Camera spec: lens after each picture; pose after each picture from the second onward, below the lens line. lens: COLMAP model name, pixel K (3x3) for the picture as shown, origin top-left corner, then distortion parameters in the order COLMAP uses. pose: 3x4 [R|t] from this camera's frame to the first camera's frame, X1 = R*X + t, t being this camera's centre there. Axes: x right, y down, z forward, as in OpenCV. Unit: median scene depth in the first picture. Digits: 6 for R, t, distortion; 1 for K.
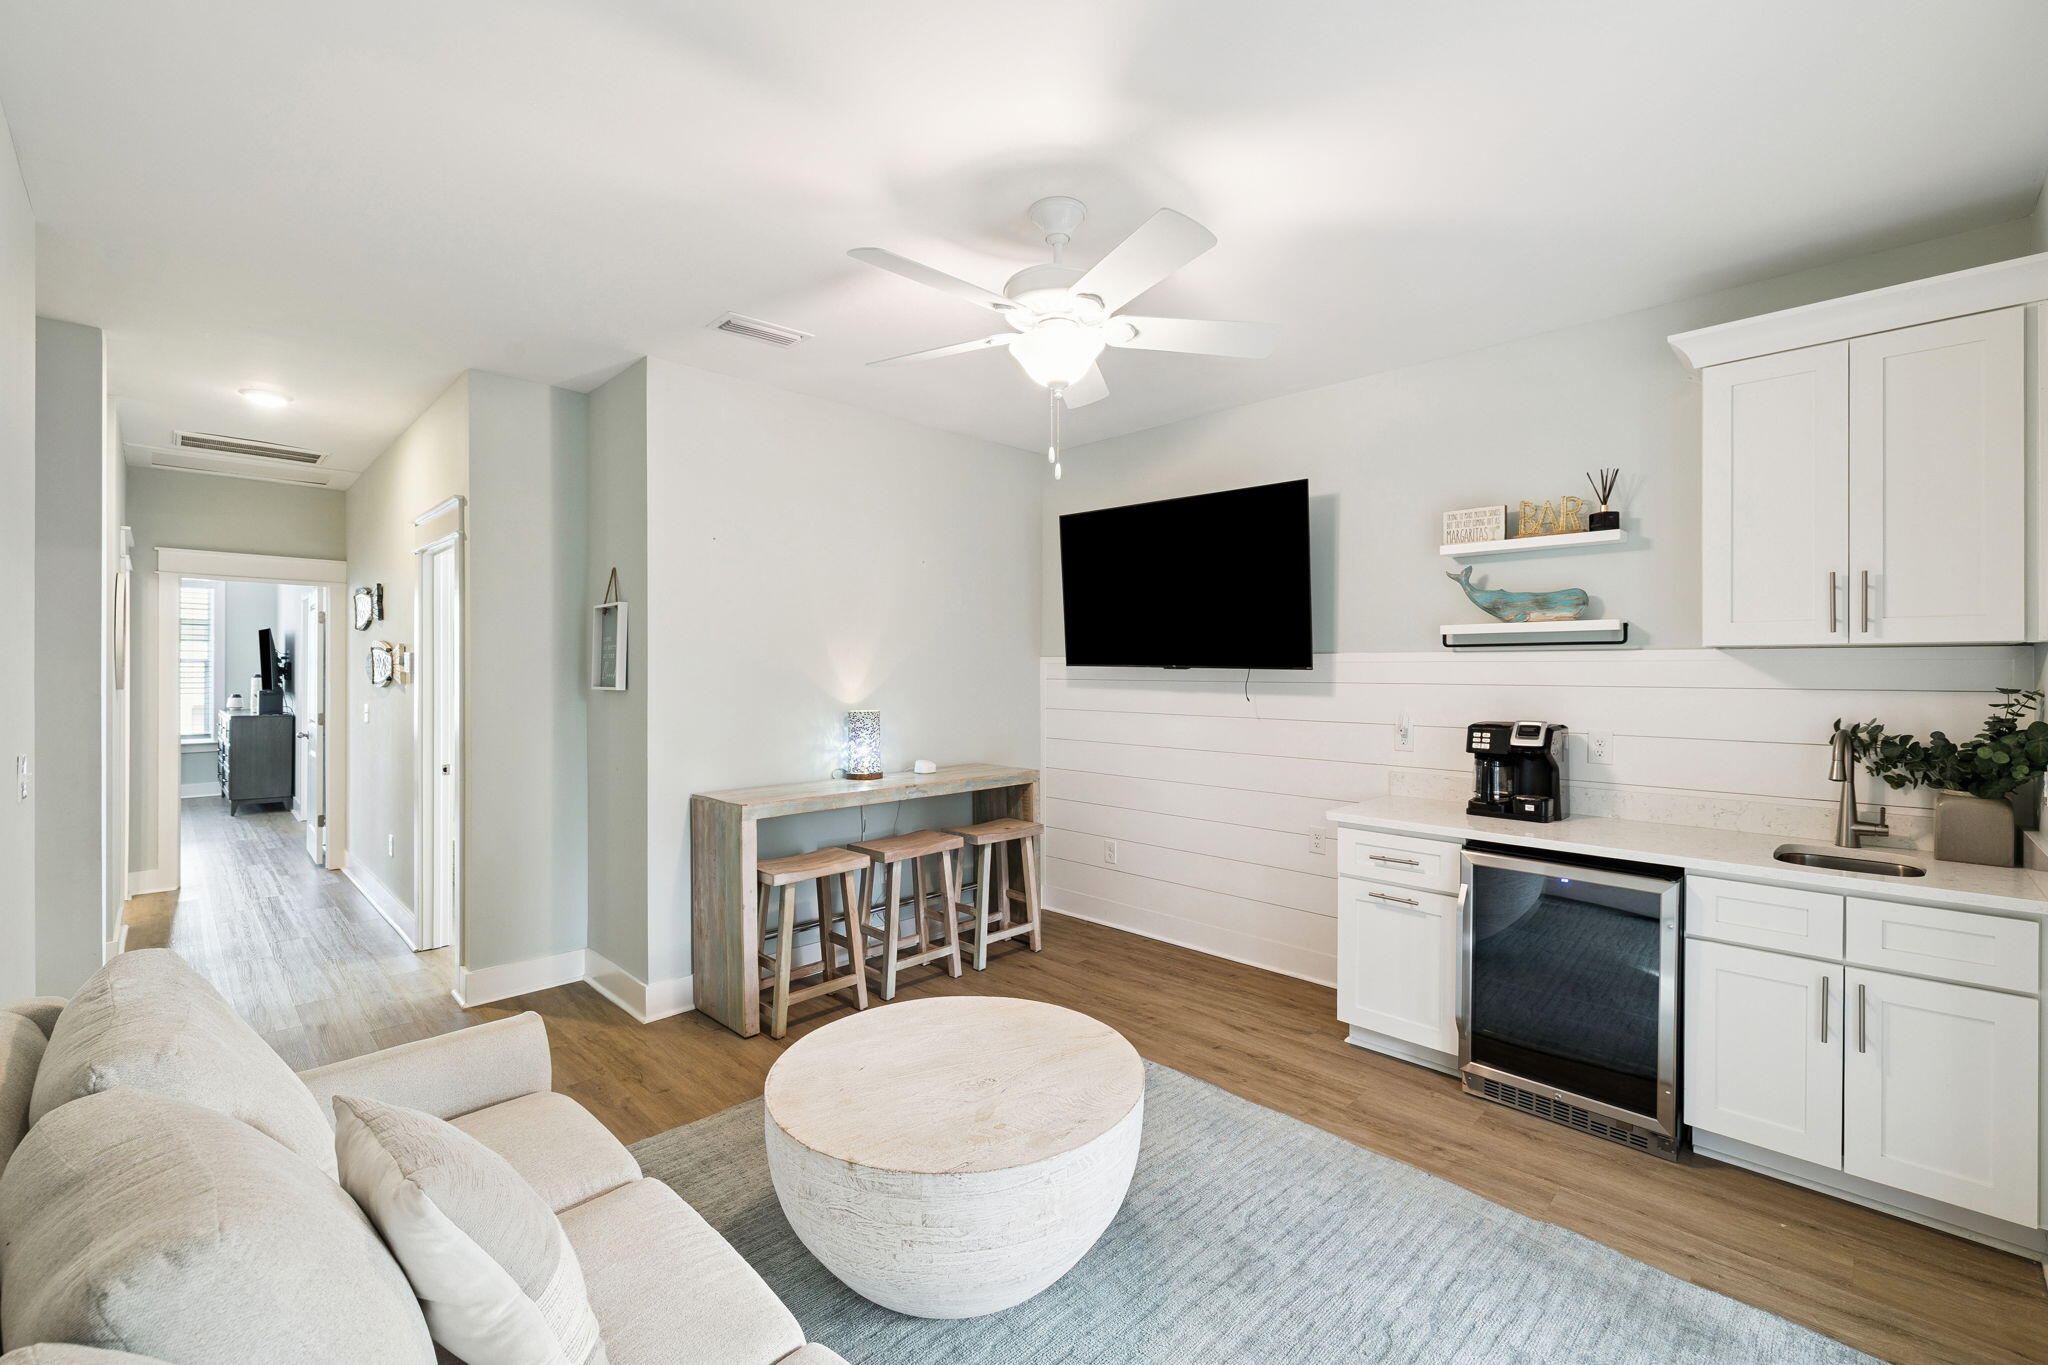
lens RADIAL K [[853.3, 0, 1027.5], [0, 853.3, 673.4], [0, 0, 1]] dist [-0.000687, -0.000473]
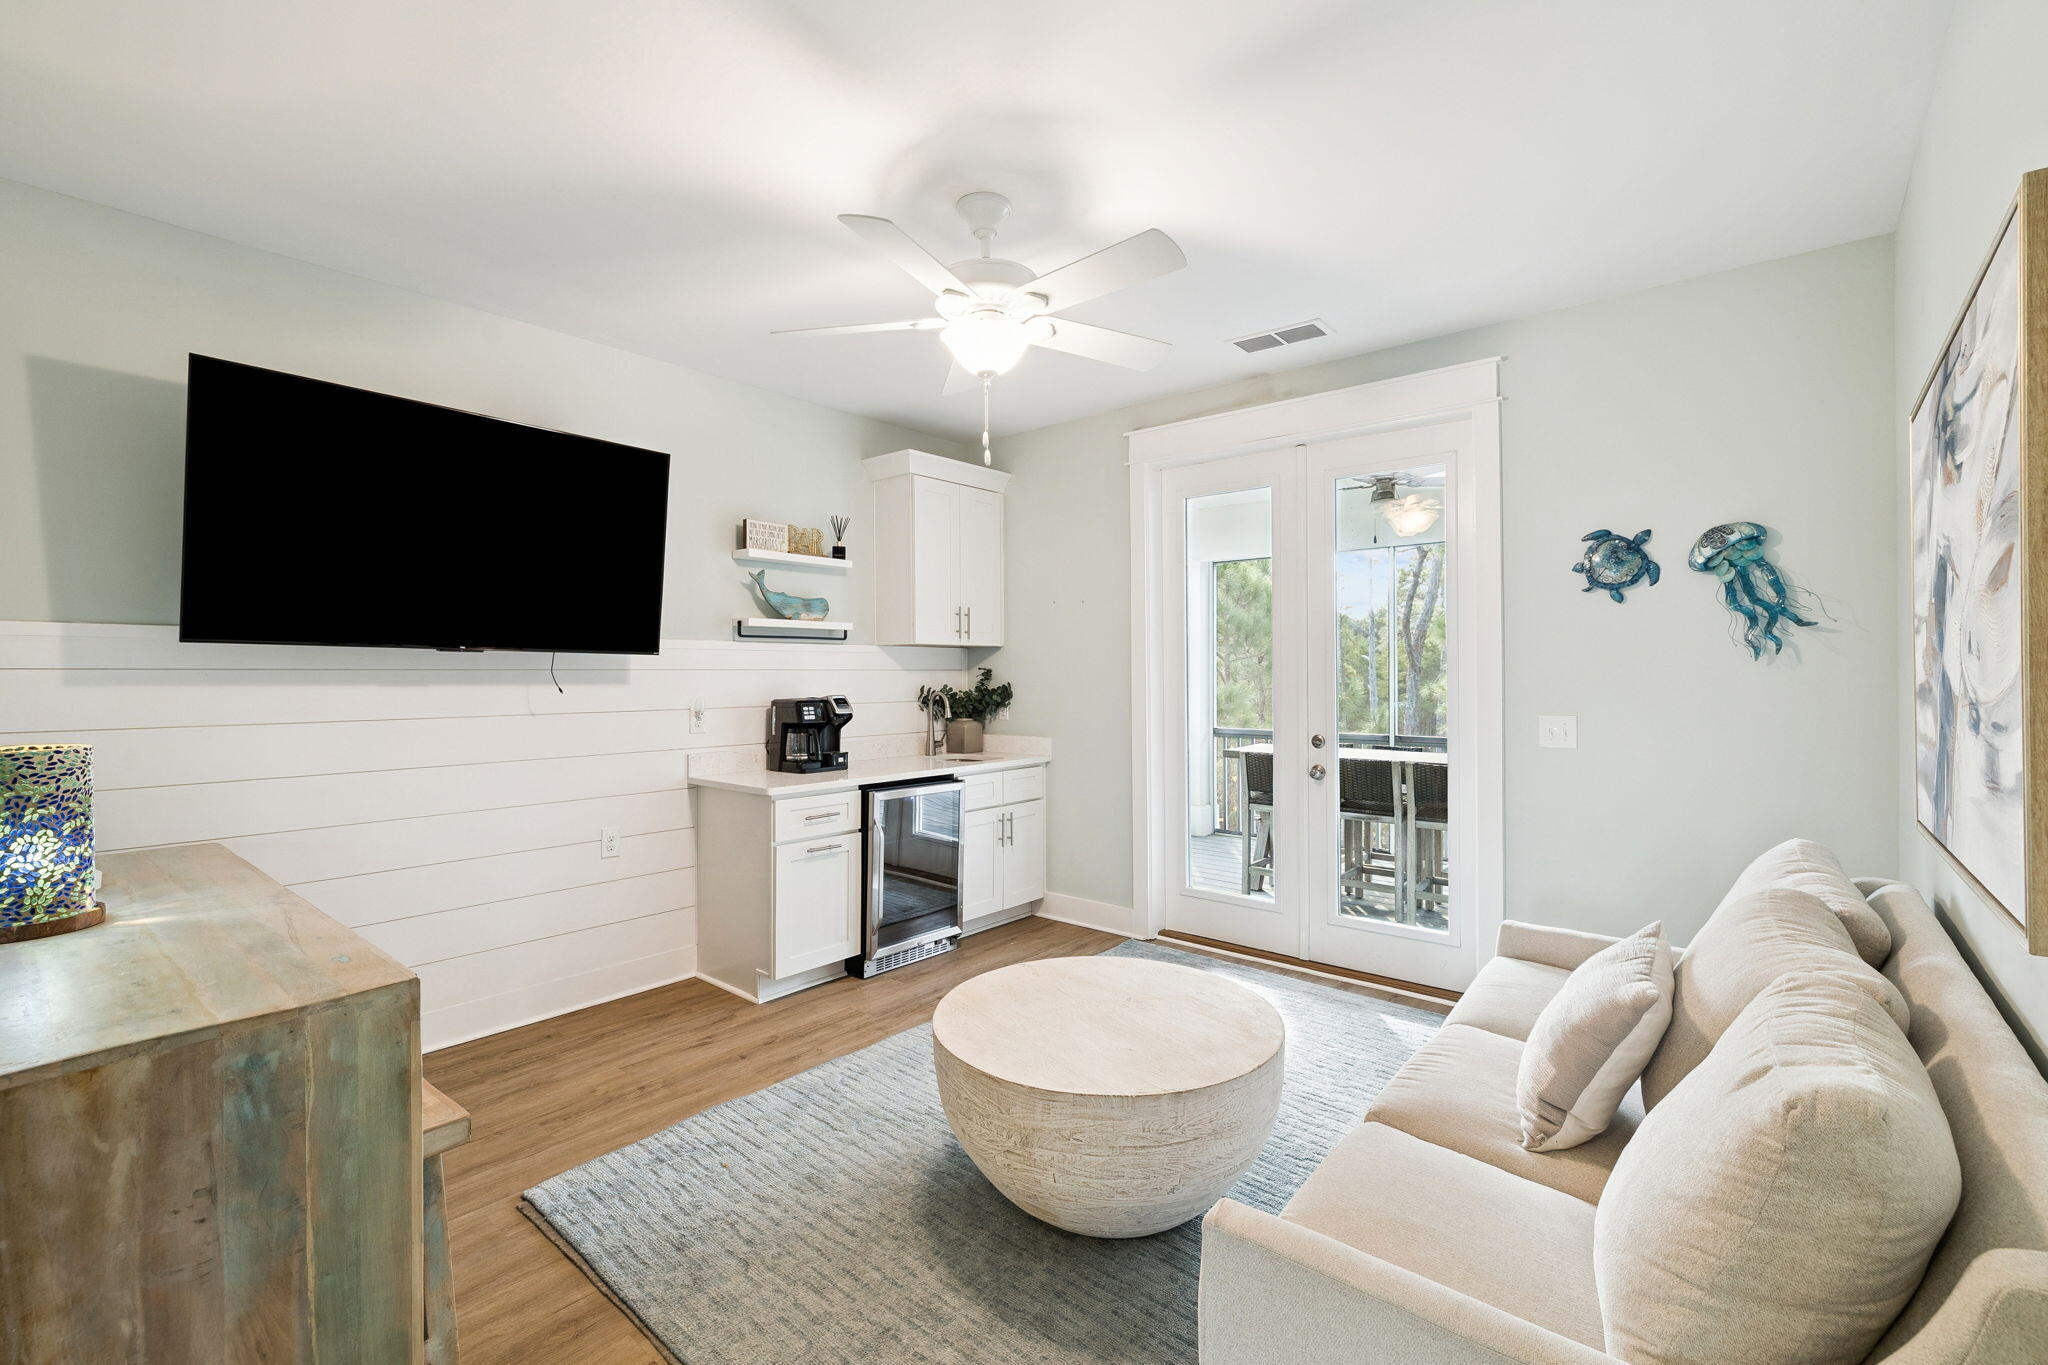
lens RADIAL K [[880.9, 0, 1023.8], [0, 880.9, 668.5], [0, 0, 1]] dist [0.000969, -0.000037]
pose [[-0.073090, 0.000857, 0.997325, -0.761178], [0.005445, 0.999985, -0.000460, 0.015112], [-0.997310, 0.005396, -0.073094, 0.759713]]
